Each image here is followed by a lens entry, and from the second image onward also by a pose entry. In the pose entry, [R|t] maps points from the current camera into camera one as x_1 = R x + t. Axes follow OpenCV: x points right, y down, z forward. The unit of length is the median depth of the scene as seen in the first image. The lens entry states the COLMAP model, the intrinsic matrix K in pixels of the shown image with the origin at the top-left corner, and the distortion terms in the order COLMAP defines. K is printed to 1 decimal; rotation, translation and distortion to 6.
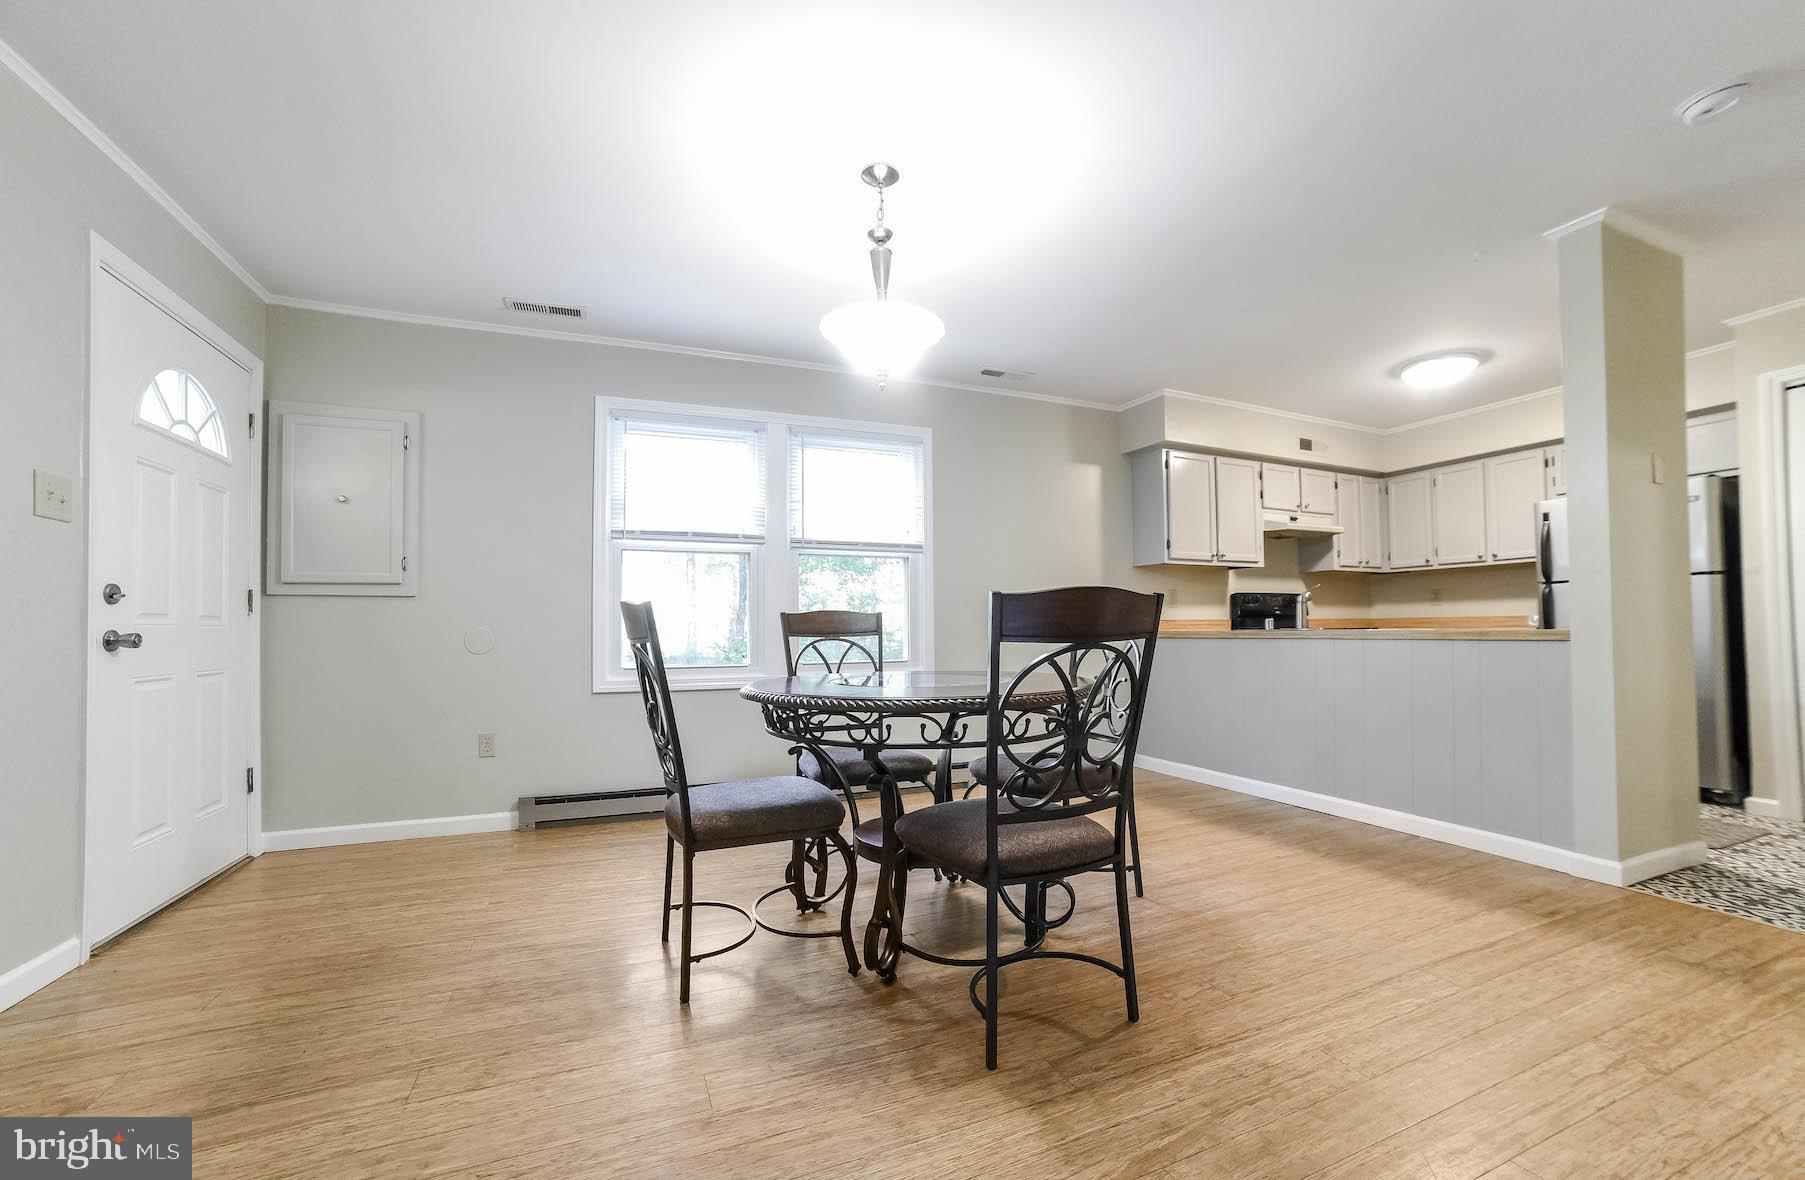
lens RADIAL K [[695.1, 0, 914.6], [0, 695.1, 617.0], [0, 0, 1]] dist [-0.048621, 0.000078]
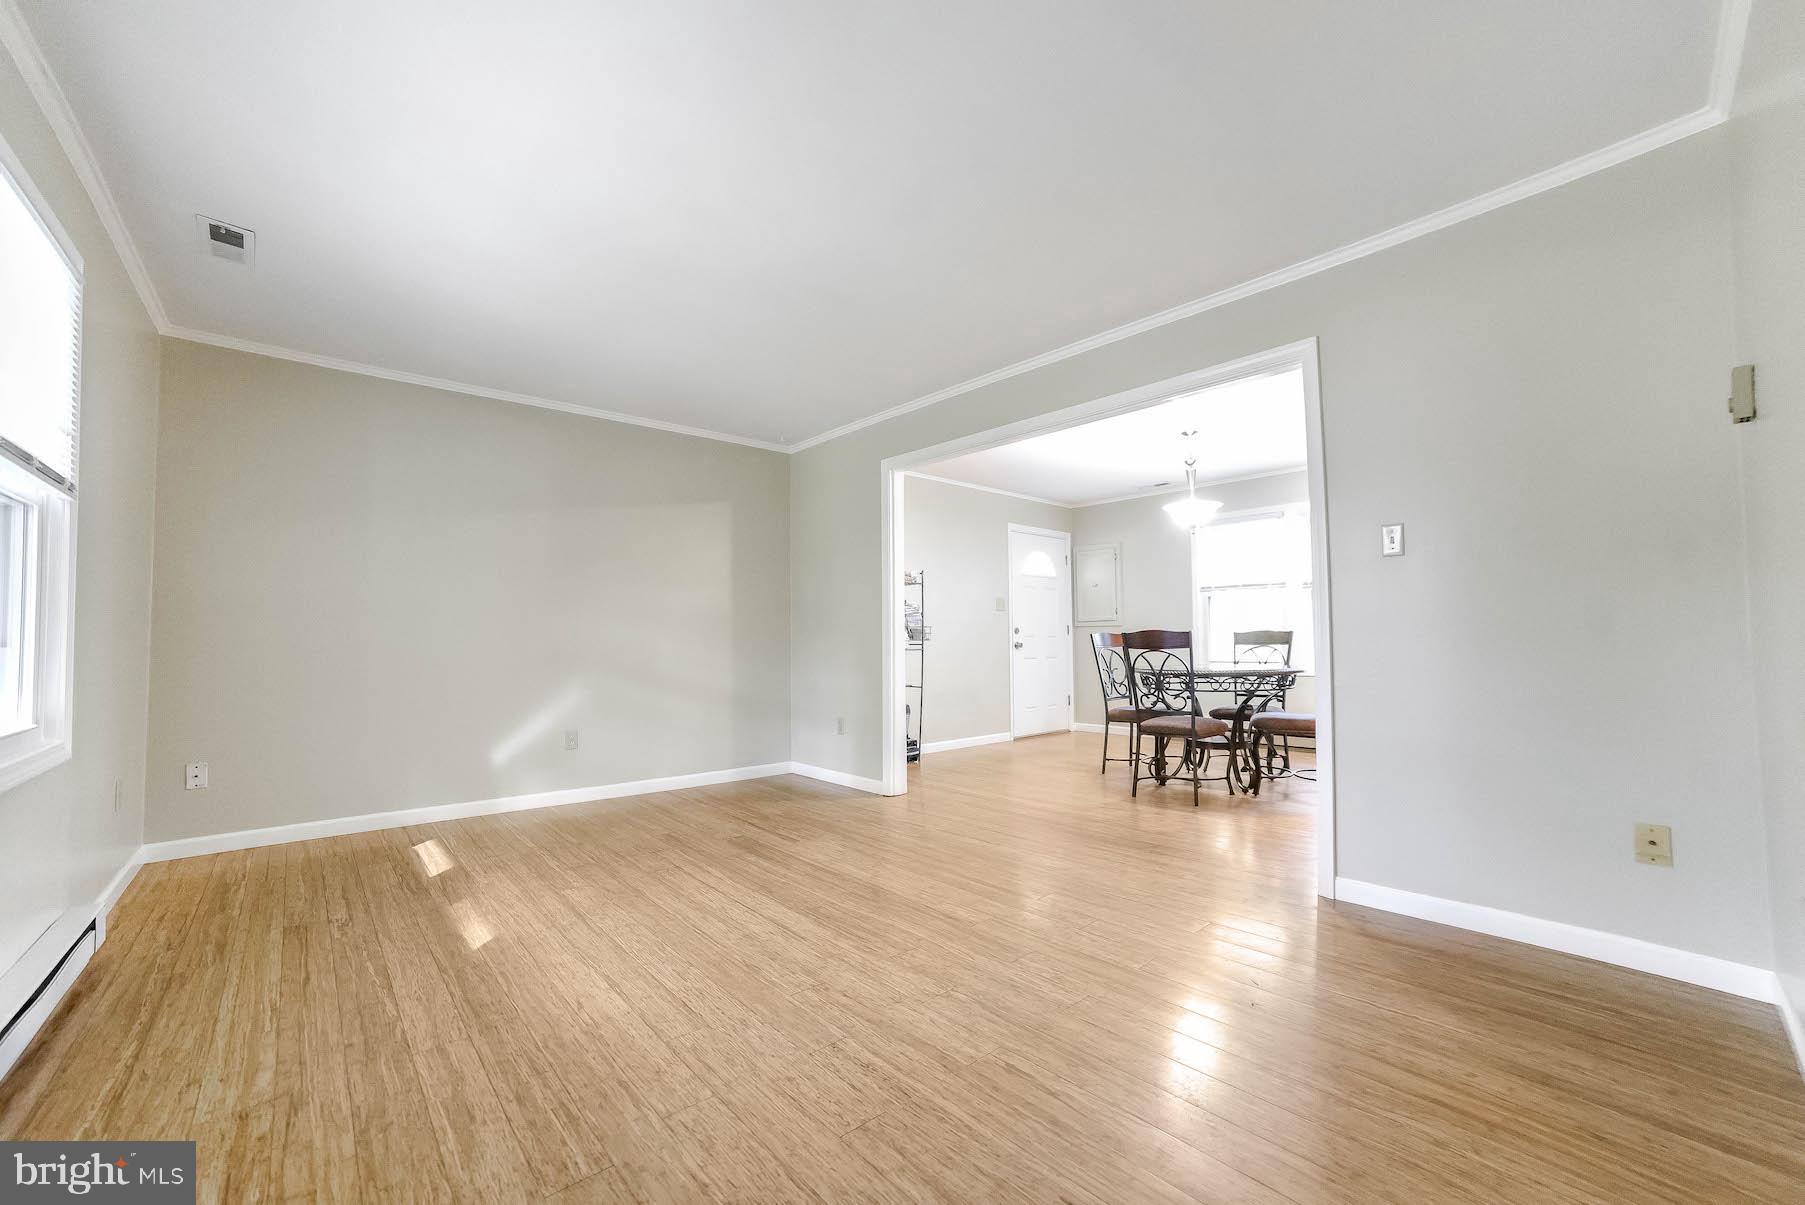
lens RADIAL K [[706.6, 0, 890.5], [0, 706.6, 609.5], [0, 0, 1]] dist [-0.087463, 0.030323]
pose [[0.287391, -0.037164, -0.957092, 1.043857], [0.023581, 0.999219, -0.031719, -0.024124], [0.957523, -0.013454, 0.288043, -0.325494]]
